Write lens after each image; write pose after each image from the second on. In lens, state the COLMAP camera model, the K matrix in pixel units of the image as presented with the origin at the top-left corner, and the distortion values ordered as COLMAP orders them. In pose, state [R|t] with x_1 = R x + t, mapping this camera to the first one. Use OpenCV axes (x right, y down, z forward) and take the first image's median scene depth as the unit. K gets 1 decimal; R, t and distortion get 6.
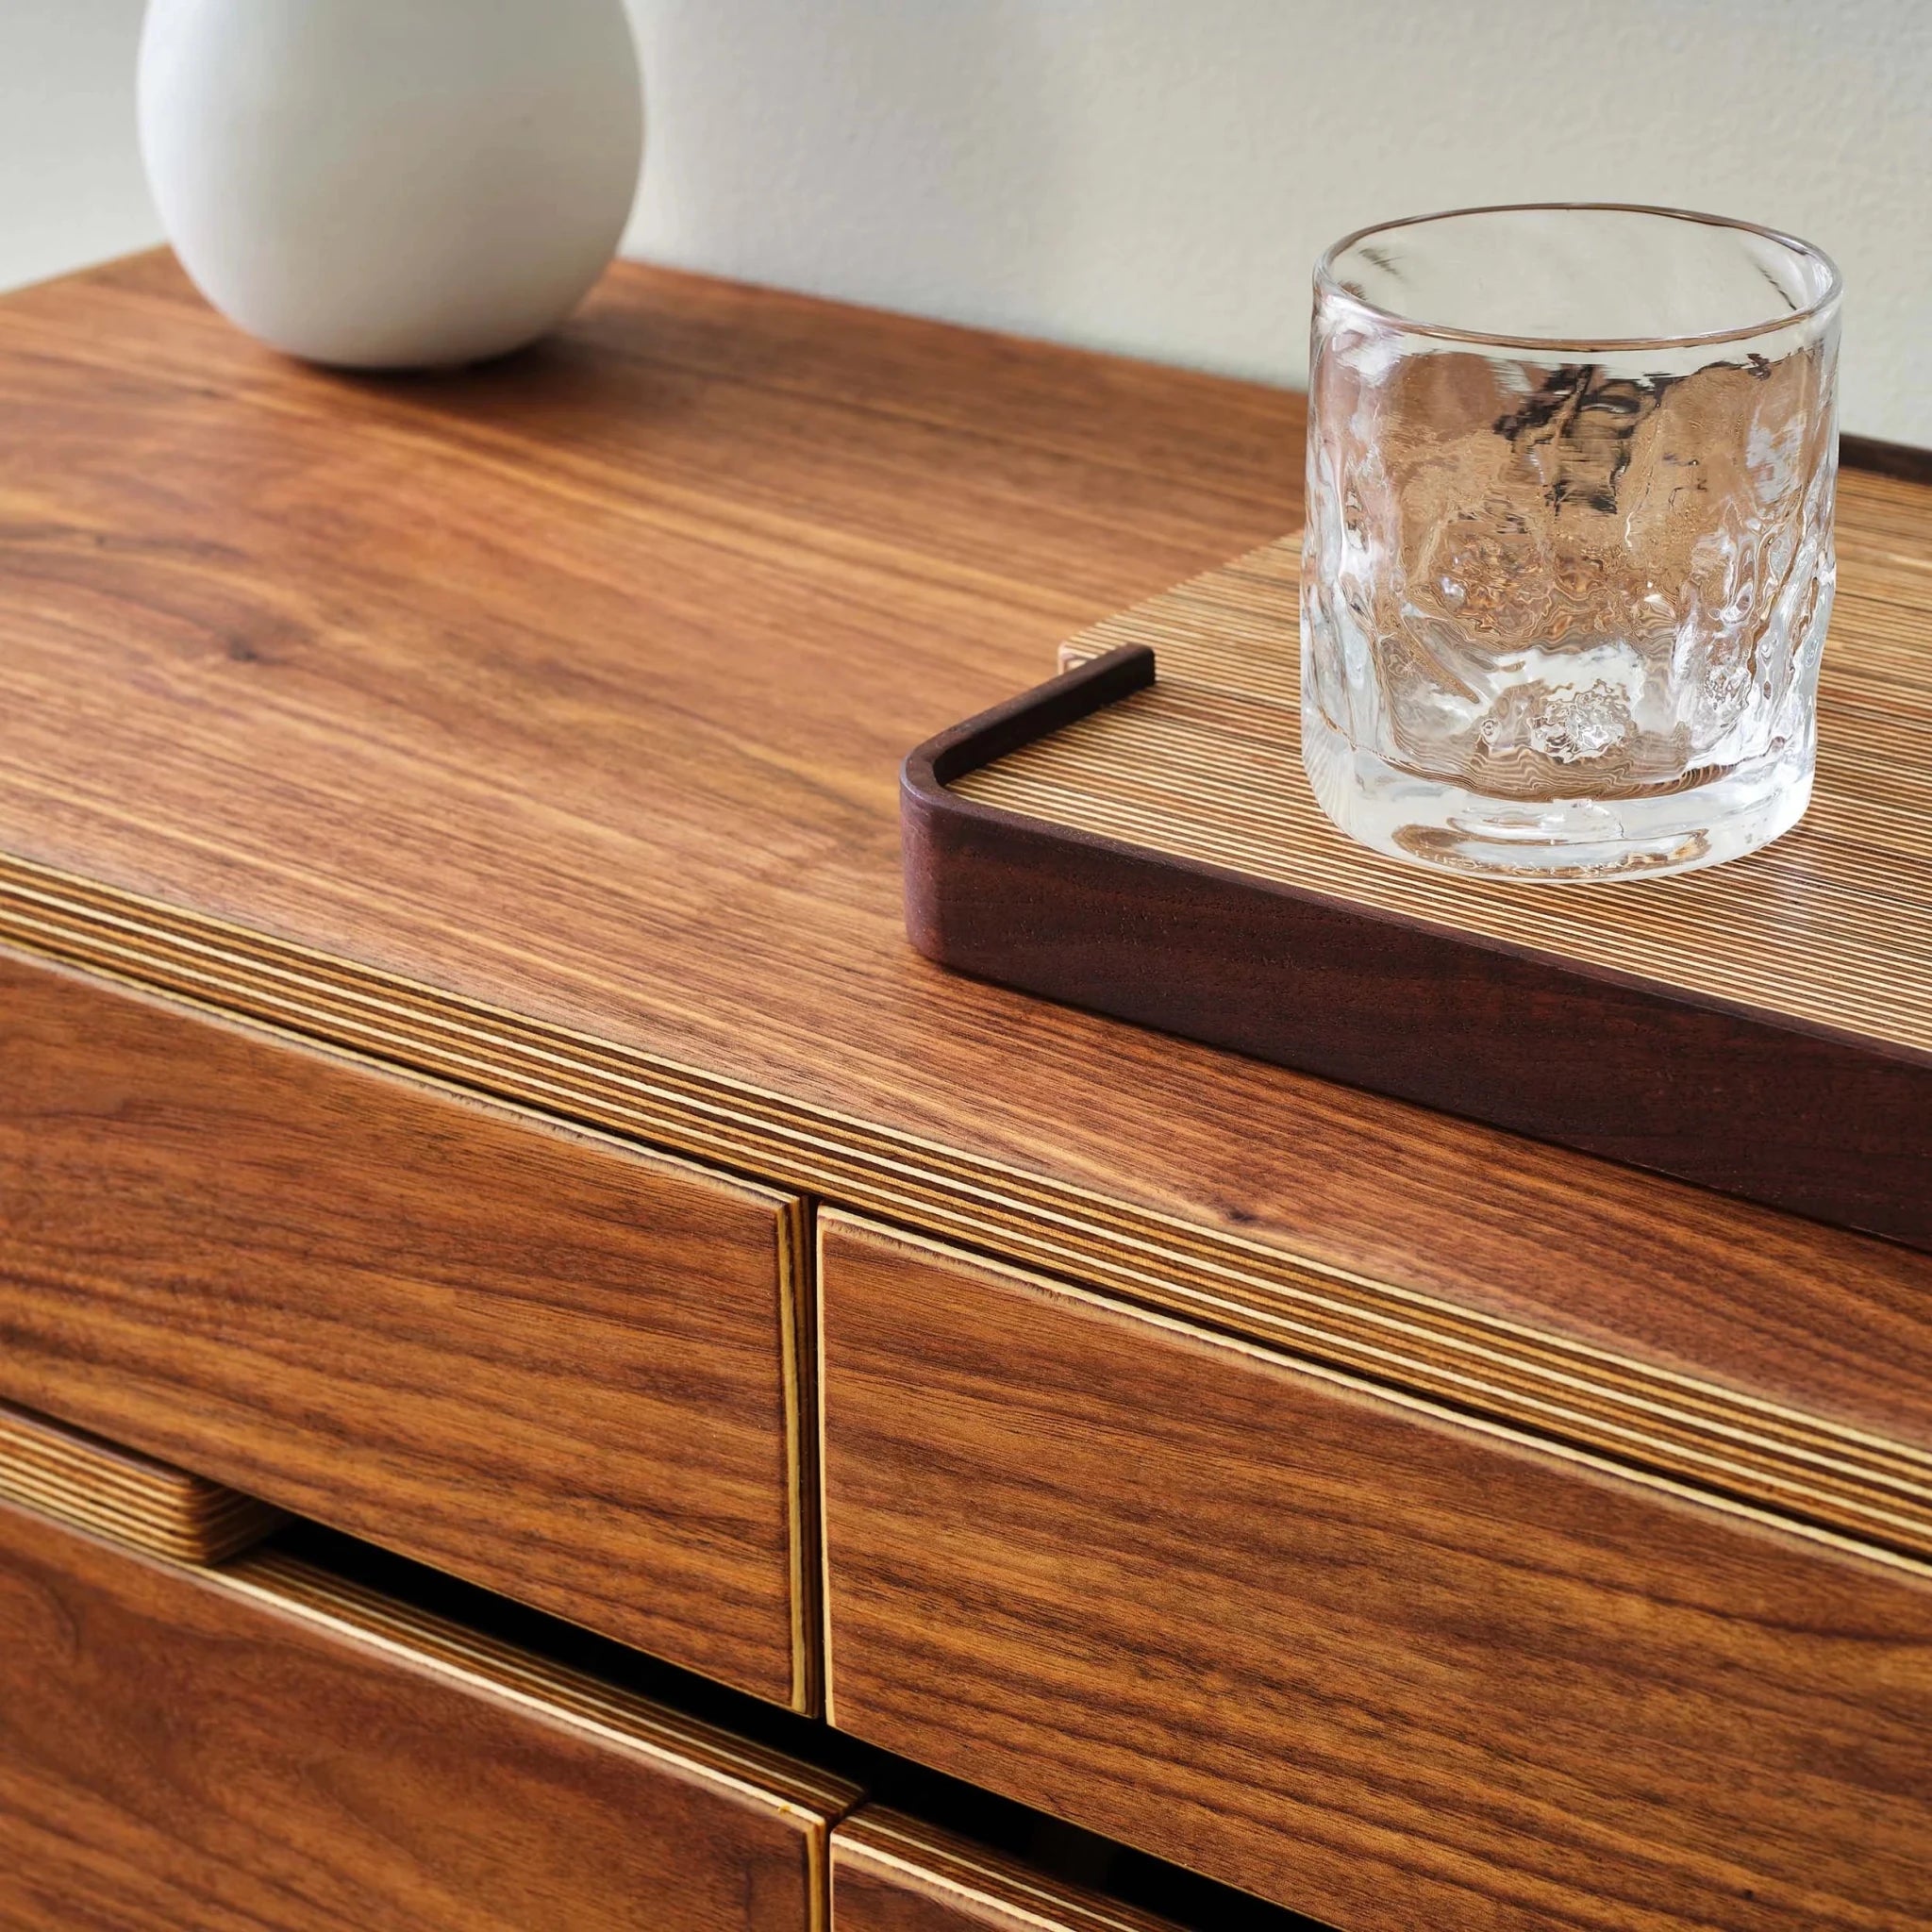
lens RADIAL K [[5497.9, 0, 966.0], [0, 5497.9, 966.0], [0, 0, 1]] dist [0.079401, 0.727860]
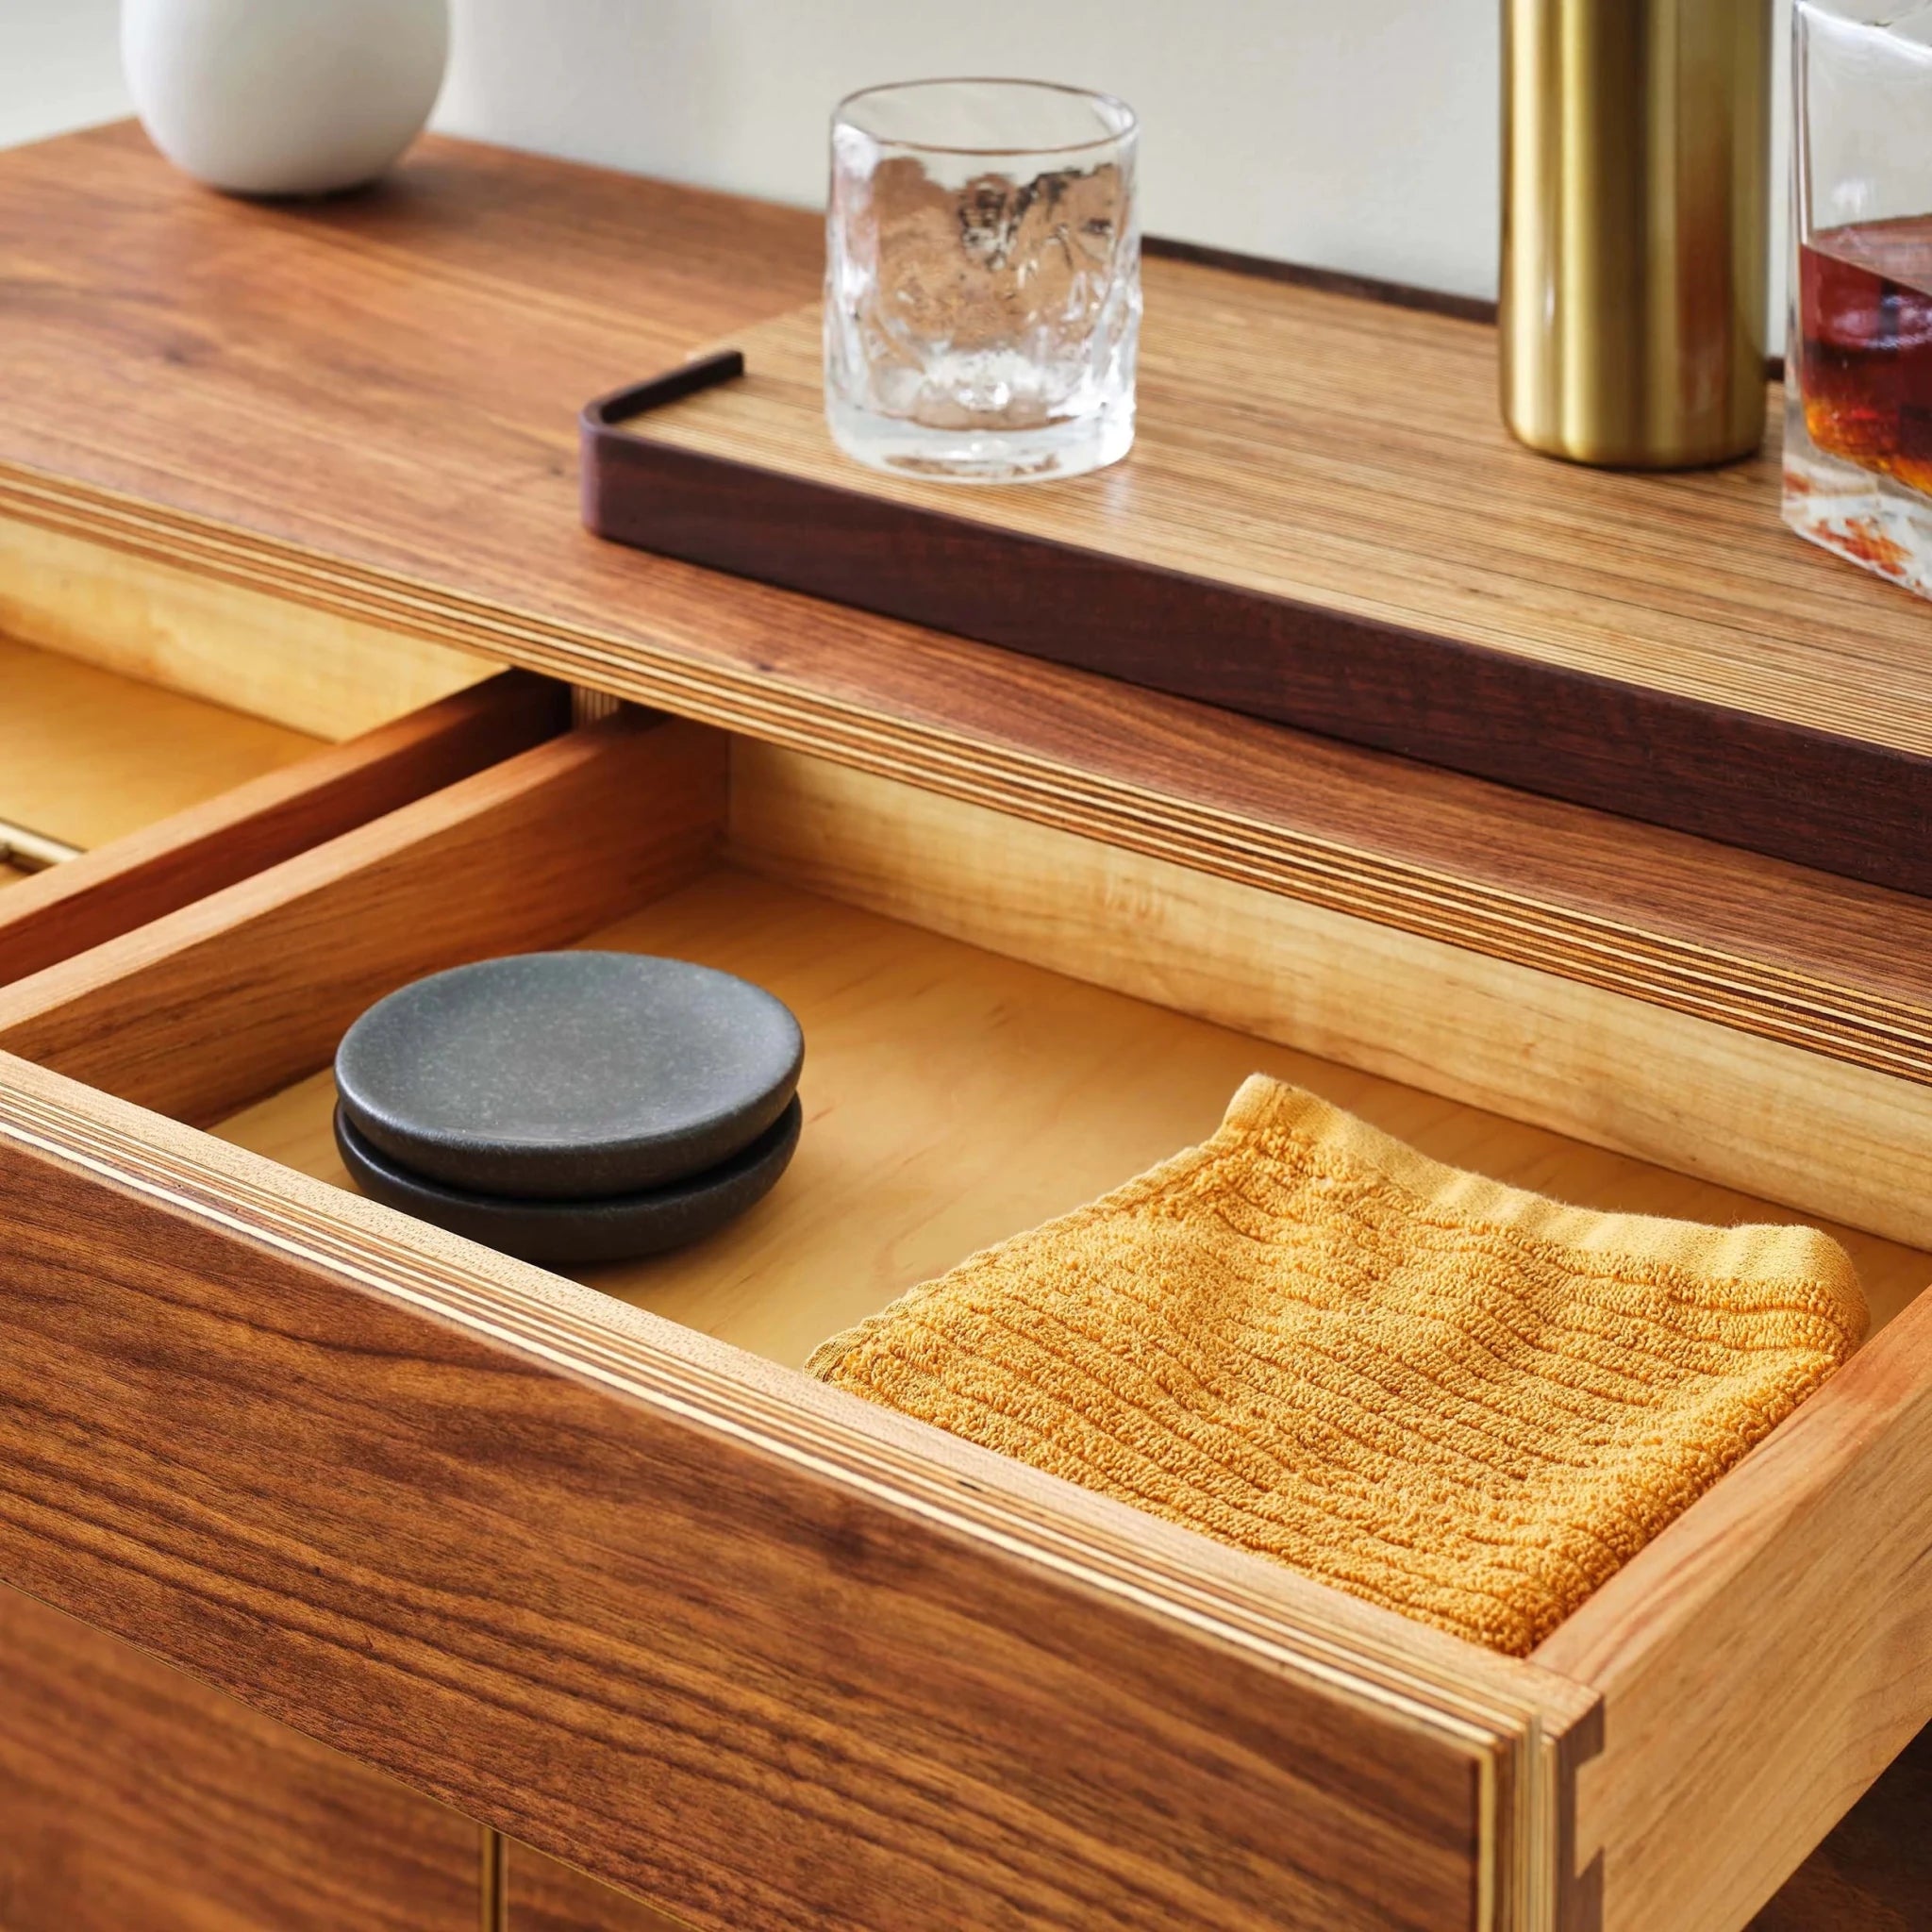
lens RADIAL K [[5497.9, 0, 966.0], [0, 5497.9, 966.0], [0, 0, 1]] dist [0.079401, 0.727860]
pose [[0.999659, 0.023458, 0.011435, 0.089128], [-0.023171, 0.999429, -0.024606, 0.166709], [-0.012005, 0.024332, 0.999632, -0.633020]]
